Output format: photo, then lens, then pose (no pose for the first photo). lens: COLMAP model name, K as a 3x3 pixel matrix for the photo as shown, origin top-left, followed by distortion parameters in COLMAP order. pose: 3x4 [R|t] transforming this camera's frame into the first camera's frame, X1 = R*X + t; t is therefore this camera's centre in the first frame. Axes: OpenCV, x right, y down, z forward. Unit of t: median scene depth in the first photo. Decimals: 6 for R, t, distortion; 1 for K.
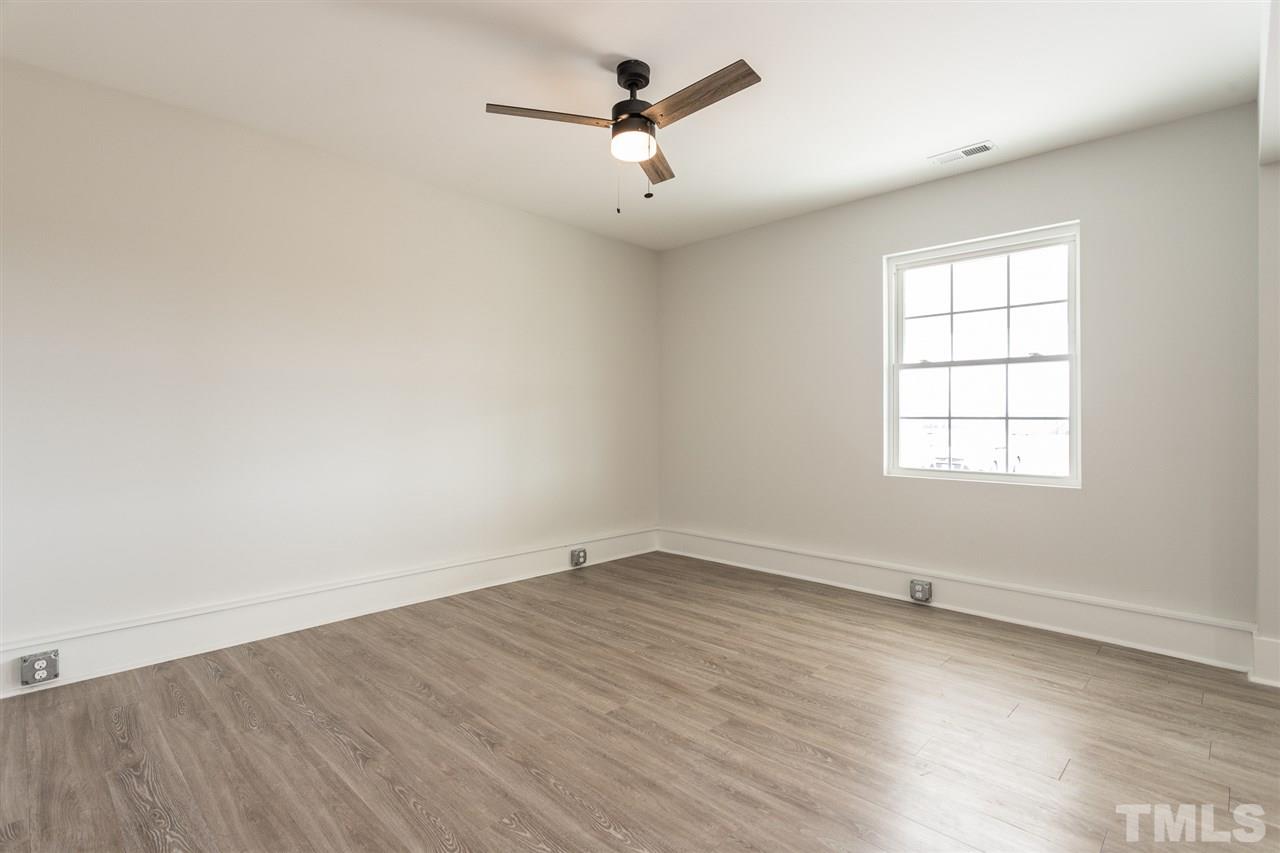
lens RADIAL K [[610.8, 0, 641.0], [0, 610.8, 416.8], [0, 0, 1]] dist [0.002782, 0.000627]
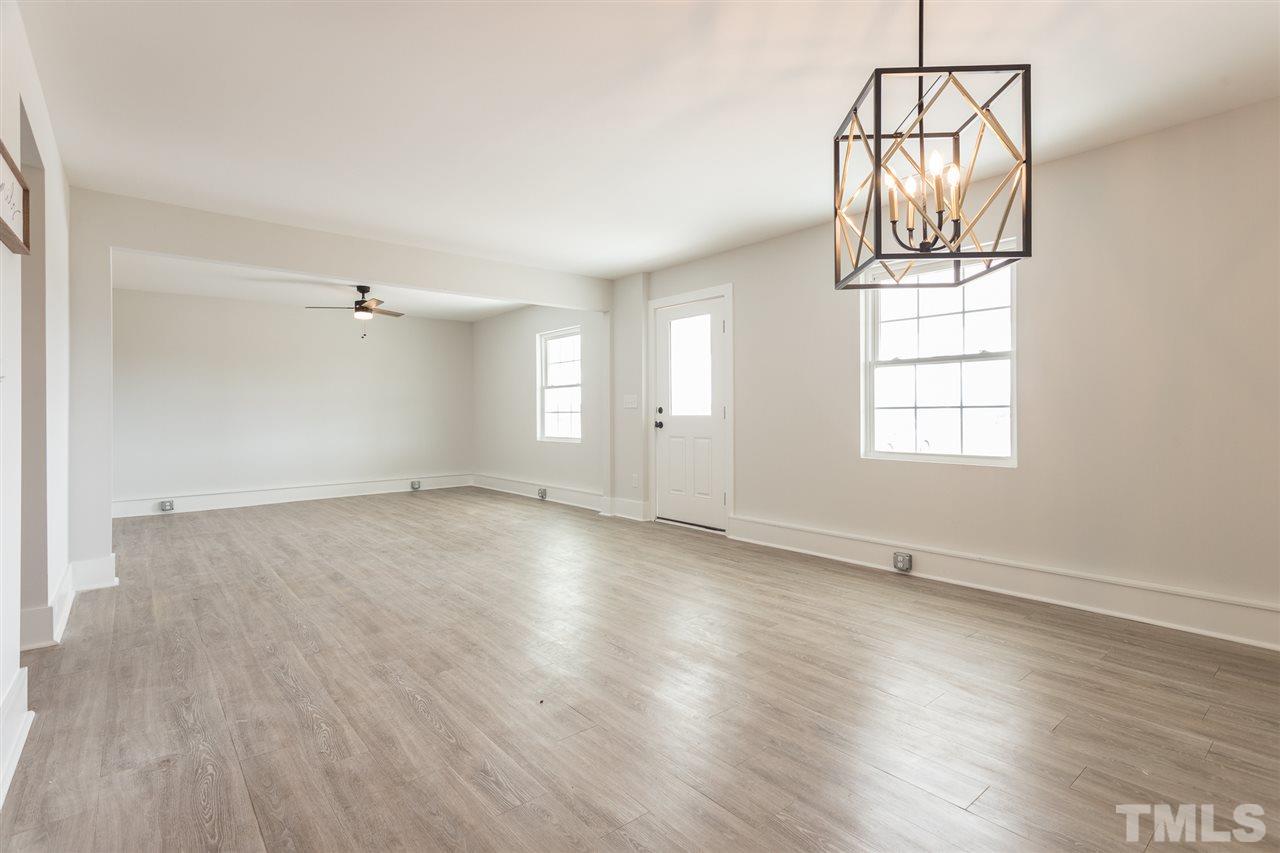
lens RADIAL K [[563.0, 0, 659.5], [0, 563.0, 422.5], [0, 0, 1]] dist [-0.049288, 0.000132]
pose [[0.998283, -0.009013, -0.057881, 0.112616], [0.010423, 0.999655, 0.024098, -0.000874], [0.057644, -0.024660, 0.998033, -0.106282]]
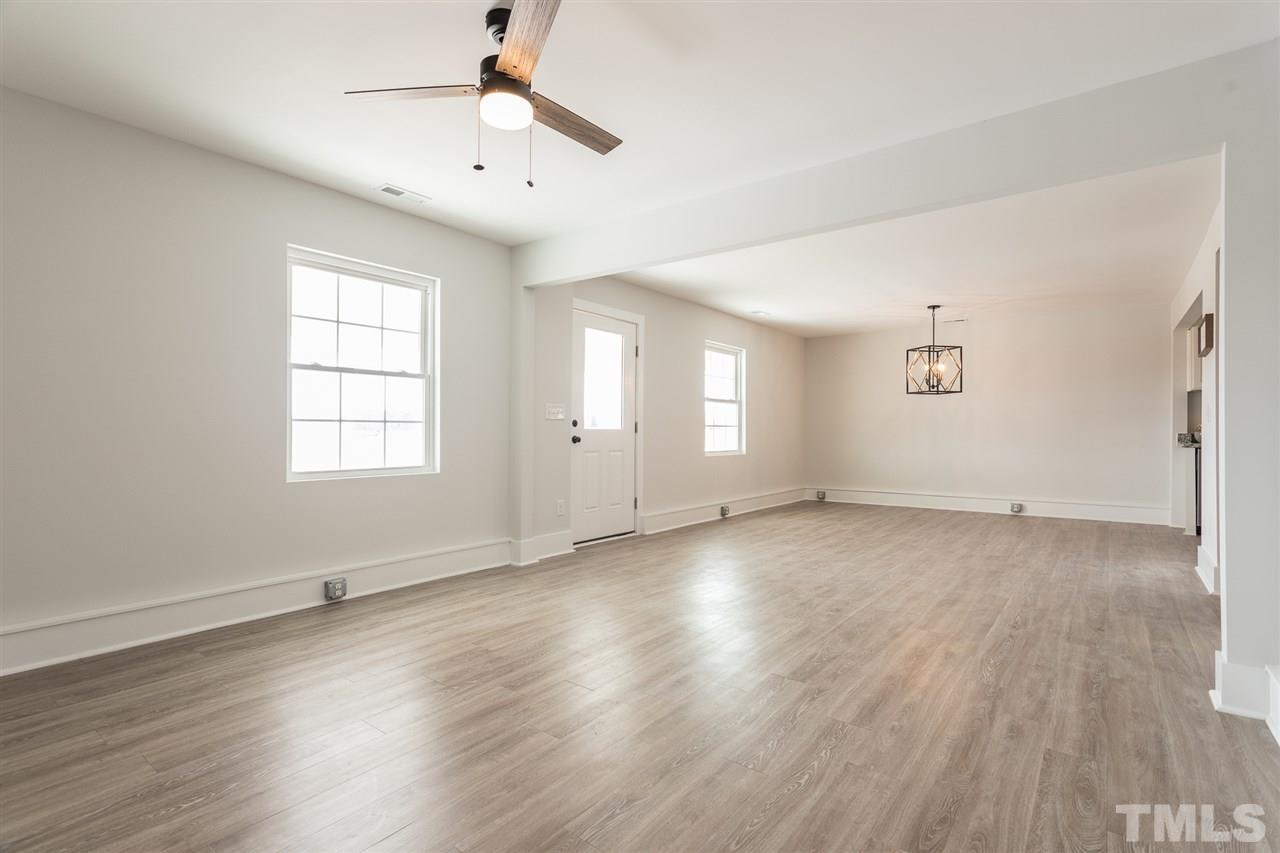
lens RADIAL K [[610.8, 0, 638.1], [0, 610.8, 431.8], [0, 0, 1]] dist [0.002782, 0.000627]
pose [[-0.118646, -0.011336, 0.992872, -0.830884], [-0.015528, 0.999834, 0.009560, 0.004460], [-0.992815, -0.014283, -0.118802, 0.834108]]
